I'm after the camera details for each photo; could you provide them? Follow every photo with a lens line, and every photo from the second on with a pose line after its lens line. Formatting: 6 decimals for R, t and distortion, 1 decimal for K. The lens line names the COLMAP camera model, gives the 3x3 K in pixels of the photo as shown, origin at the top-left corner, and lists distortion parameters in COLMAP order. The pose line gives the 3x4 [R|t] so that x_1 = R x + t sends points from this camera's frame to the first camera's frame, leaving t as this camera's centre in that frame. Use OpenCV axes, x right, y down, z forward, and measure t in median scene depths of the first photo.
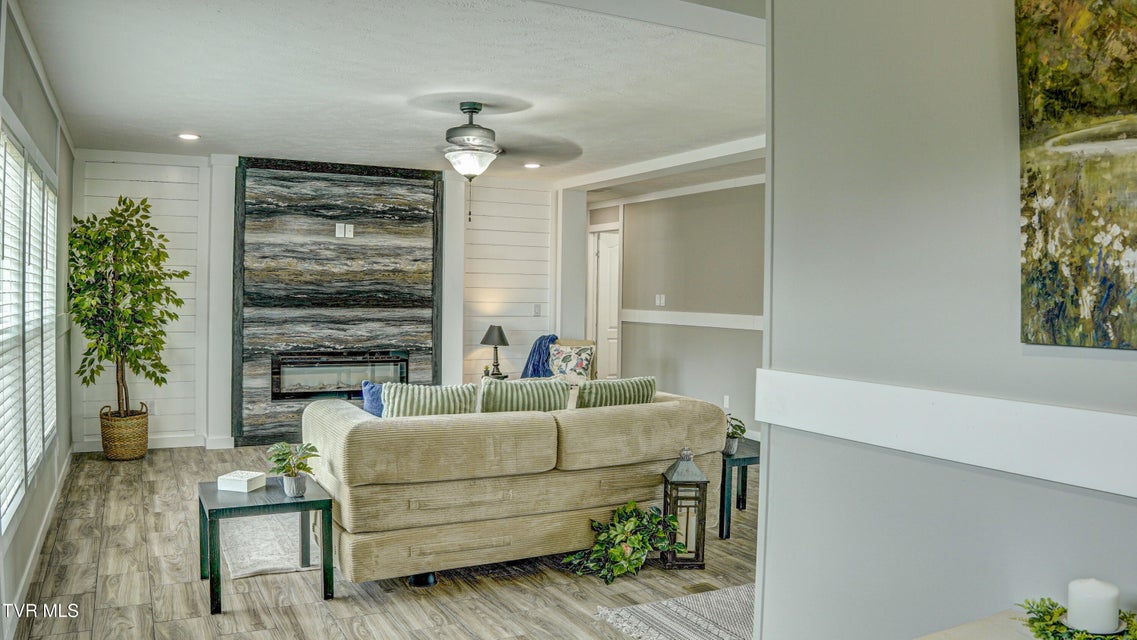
lens RADIAL K [[859.0, 0, 573.7], [0, 859.0, 322.0], [0, 0, 1]] dist [-0.142635, 0.040518]
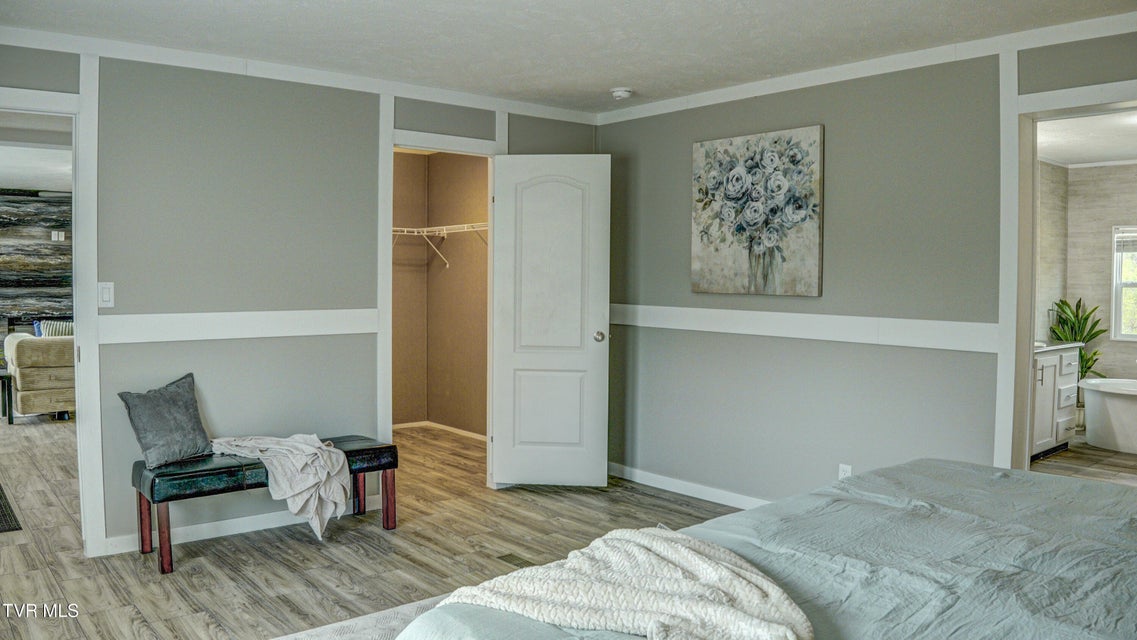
lens RADIAL K [[859.0, 0, 566.3], [0, 859.0, 318.5], [0, 0, 1]] dist [-0.142635, 0.040518]
pose [[0.979721, -0.019231, 0.199441, 0.332877], [0.016055, 0.999717, 0.017529, 0.028861], [-0.199722, -0.013972, 0.979753, -0.618229]]
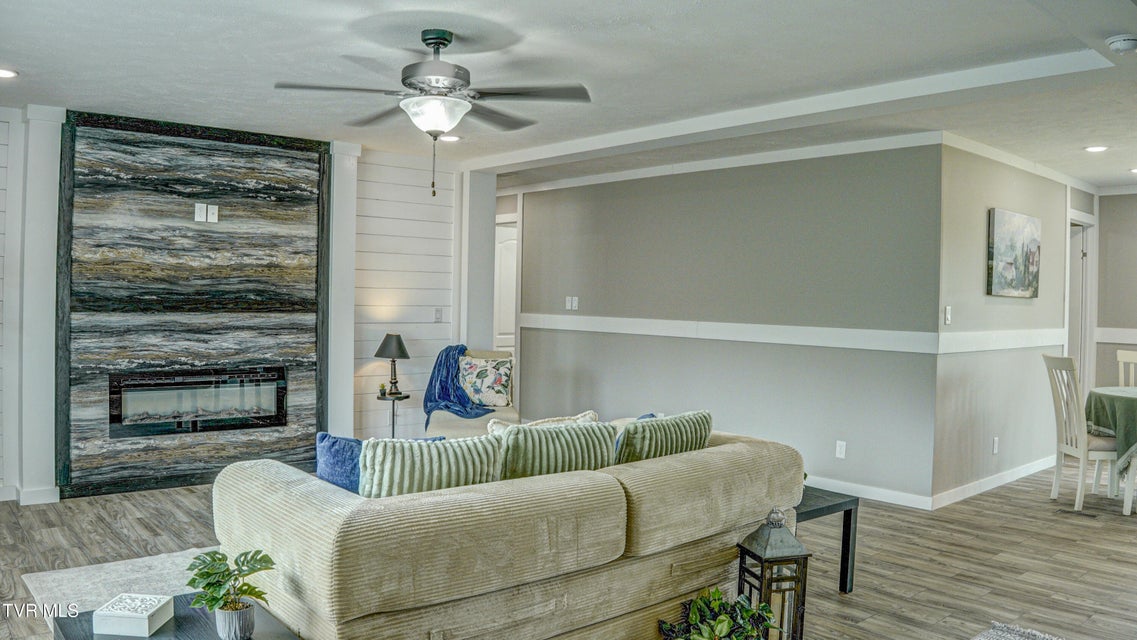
lens RADIAL K [[859.0, 0, 566.1], [0, 859.0, 317.1], [0, 0, 1]] dist [-0.142635, 0.040518]
pose [[0.977413, -0.000965, 0.211336, -0.115384], [0.002192, 0.999982, -0.005574, -0.008094], [-0.211327, 0.005912, 0.977398, 0.194844]]
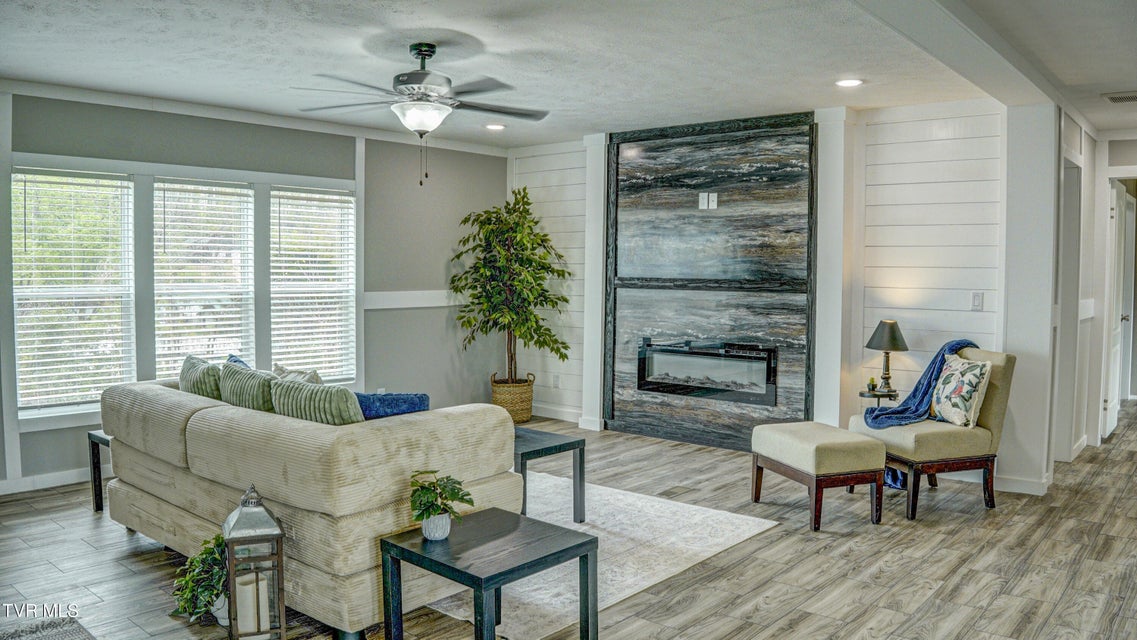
lens RADIAL K [[859.0, 0, 566.5], [0, 859.0, 318.7], [0, 0, 1]] dist [-0.142635, 0.040518]
pose [[0.361736, 0.043430, -0.931268, 0.504307], [-0.030926, 0.998924, 0.034573, -0.014634], [0.931767, 0.016295, 0.362690, 0.580667]]
